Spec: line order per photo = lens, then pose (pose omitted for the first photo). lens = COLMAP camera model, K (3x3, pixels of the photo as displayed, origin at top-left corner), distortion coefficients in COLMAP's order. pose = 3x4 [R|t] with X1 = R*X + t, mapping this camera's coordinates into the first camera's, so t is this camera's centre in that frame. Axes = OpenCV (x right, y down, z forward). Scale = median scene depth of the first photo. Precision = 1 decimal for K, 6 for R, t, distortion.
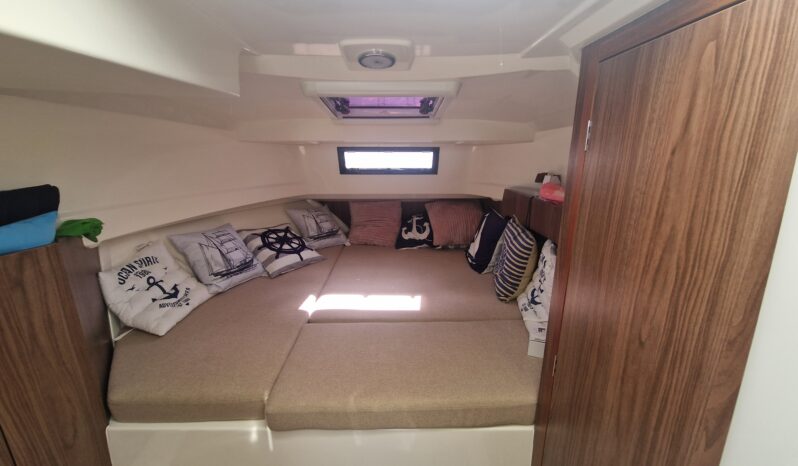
lens RADIAL K [[325.0, 0, 399.0], [0, 325.0, 233.0], [0, 0, 1]] dist [0.000996, 0.000387]
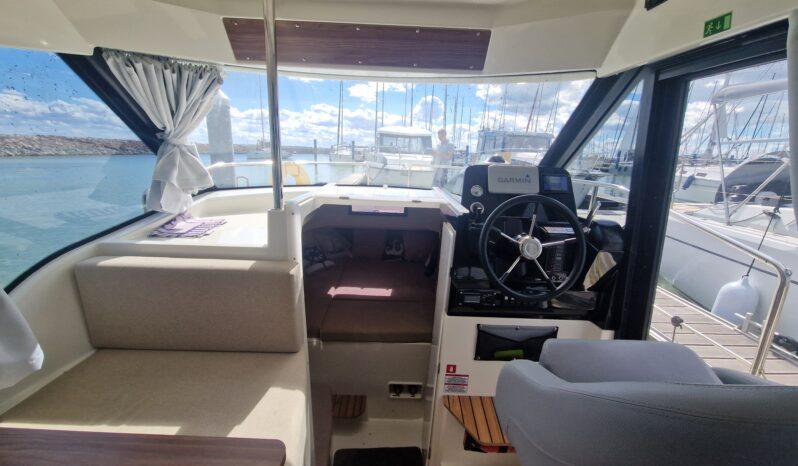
lens RADIAL K [[325.0, 0, 399.0], [0, 325.0, 233.0], [0, 0, 1]] dist [0.000996, 0.000387]
pose [[0.999487, 0.030765, 0.008866, 0.063149], [-0.030765, 0.999527, -0.000187, -0.097102], [-0.008868, -0.000086, 0.999961, -0.652341]]
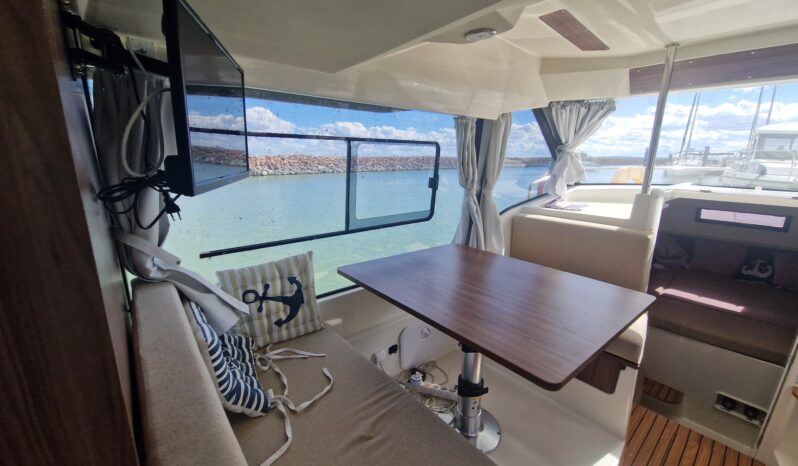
lens RADIAL K [[316.3, 0, 399.0], [0, 316.3, 233.0], [0, 0, 1]] dist [0.000686, -0.006741]
pose [[0.627390, 0.176261, -0.758495, 0.085886], [-0.186790, 0.979672, 0.073155, 0.027011], [0.755971, 0.095782, 0.647560, -1.062271]]
